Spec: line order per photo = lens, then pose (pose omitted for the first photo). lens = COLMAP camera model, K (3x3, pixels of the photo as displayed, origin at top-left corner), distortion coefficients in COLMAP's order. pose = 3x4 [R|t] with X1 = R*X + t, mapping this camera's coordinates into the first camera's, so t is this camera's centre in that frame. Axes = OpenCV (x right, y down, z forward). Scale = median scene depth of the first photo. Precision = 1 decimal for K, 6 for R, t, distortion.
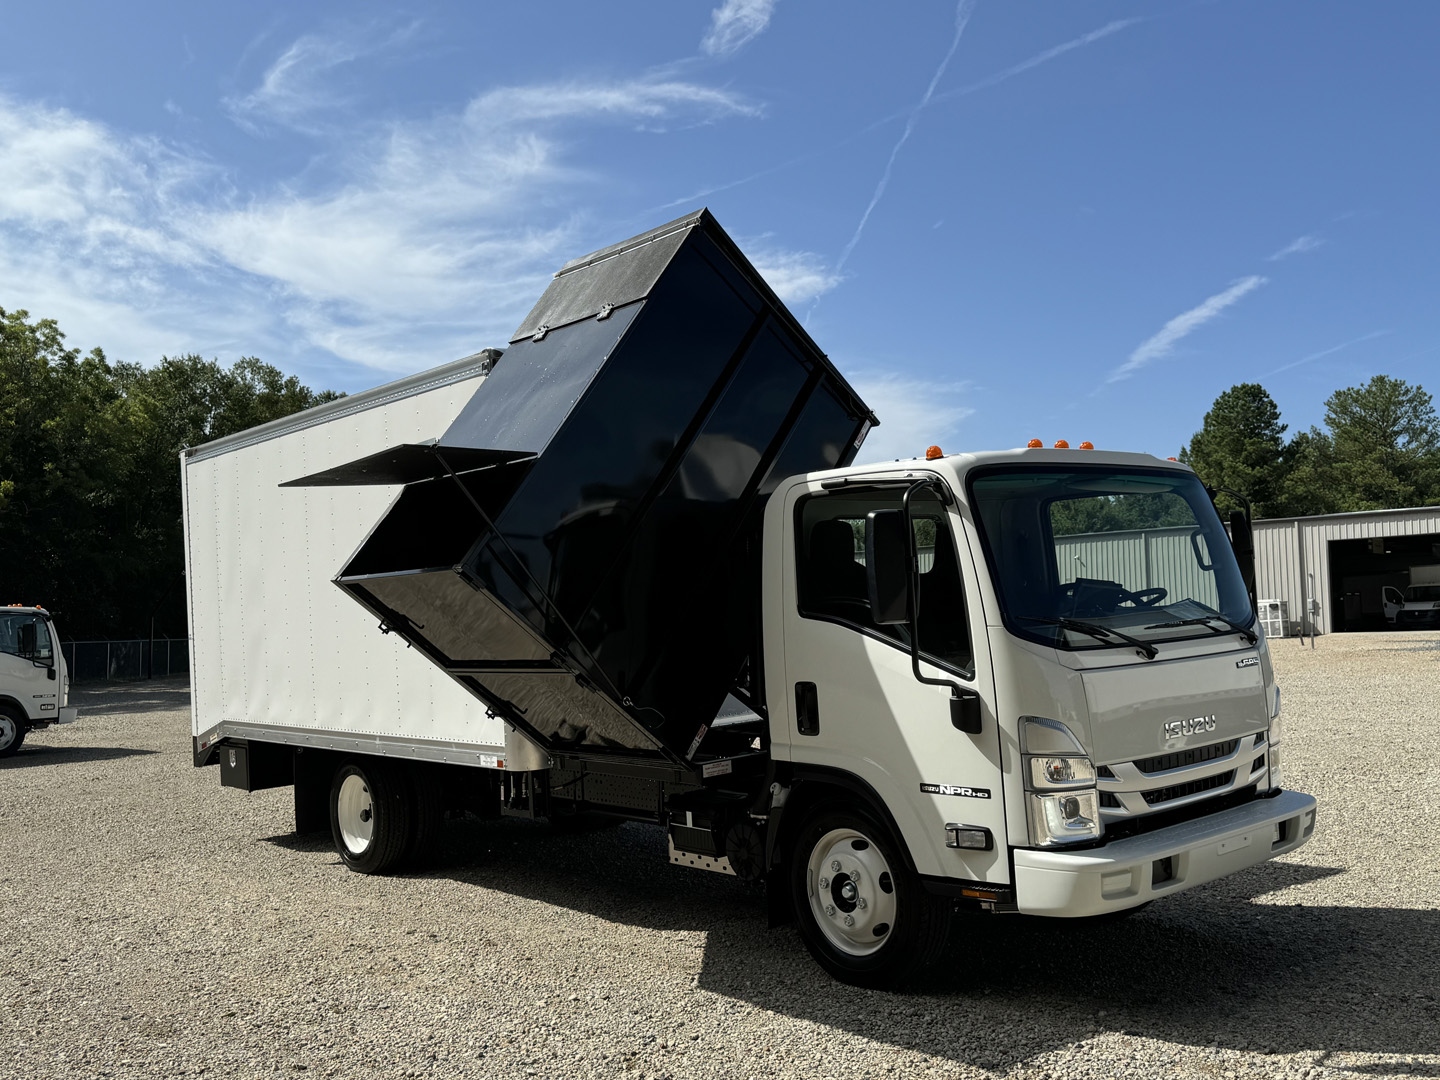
lens RADIAL K [[1277.6, 0, 722.8], [0, 1277.6, 480.5], [0, 0, 1]] dist [0.123870, -0.194798]
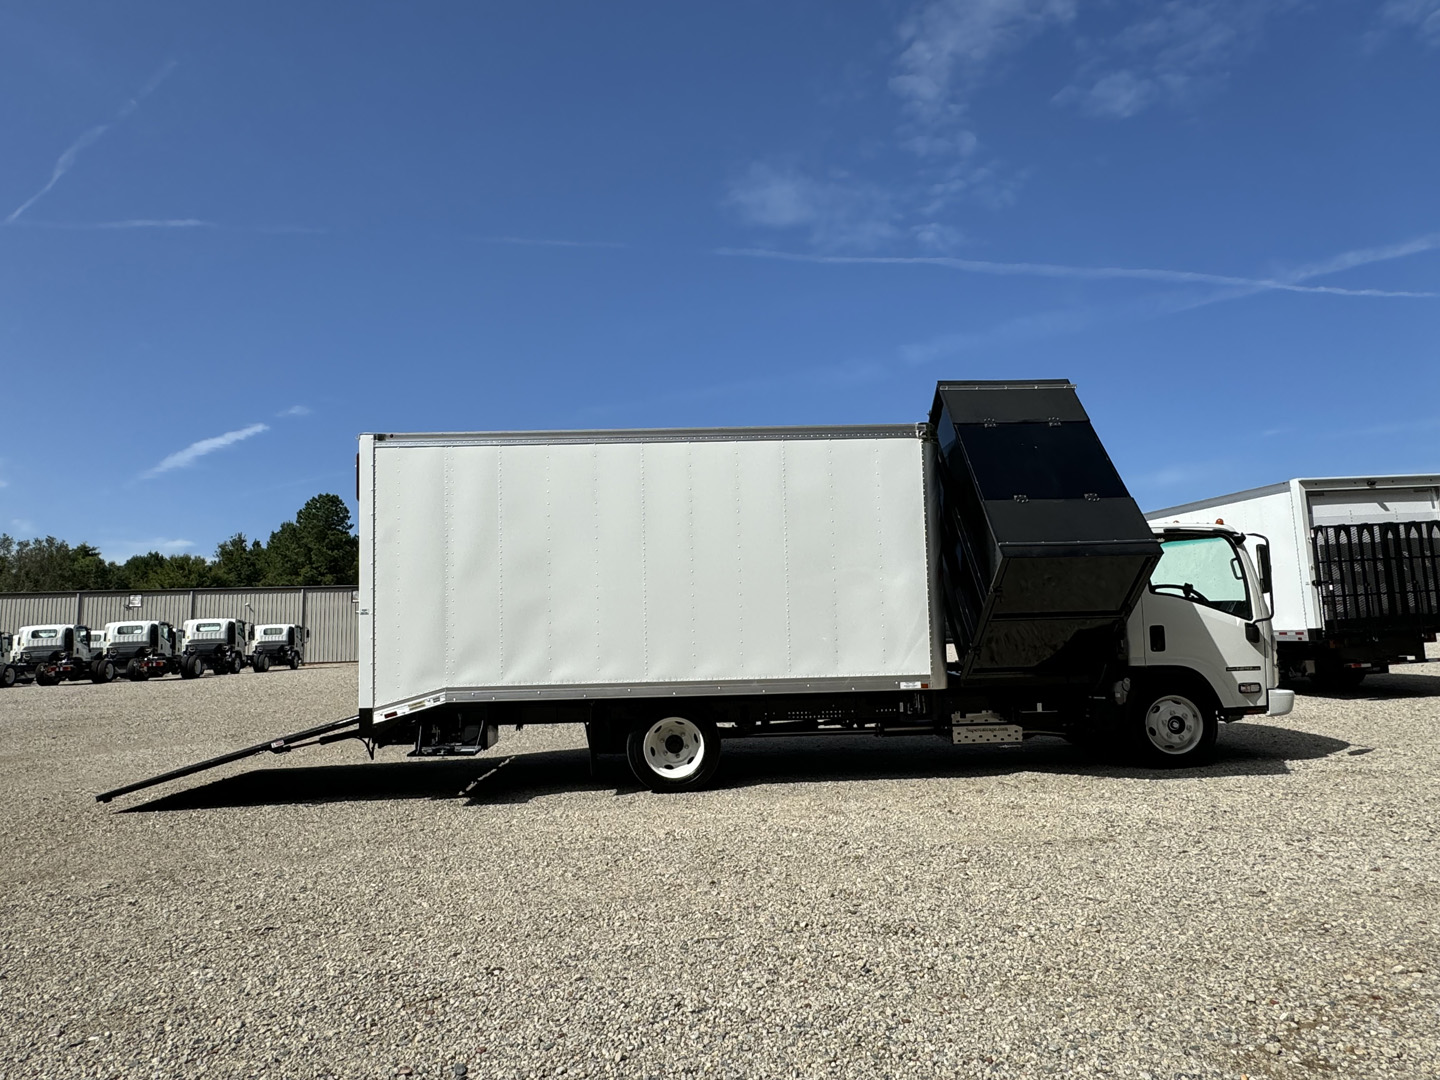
lens RADIAL K [[872.8, 0, 714.4], [0, 872.8, 538.7], [0, 0, 1]] dist [-0.001406, 0.003223]
pose [[0.635261, 0.107080, 0.764838, -1.462346], [-0.075642, 0.994206, -0.076366, 0.179527], [-0.768584, -0.009342, 0.639681, 0.655892]]
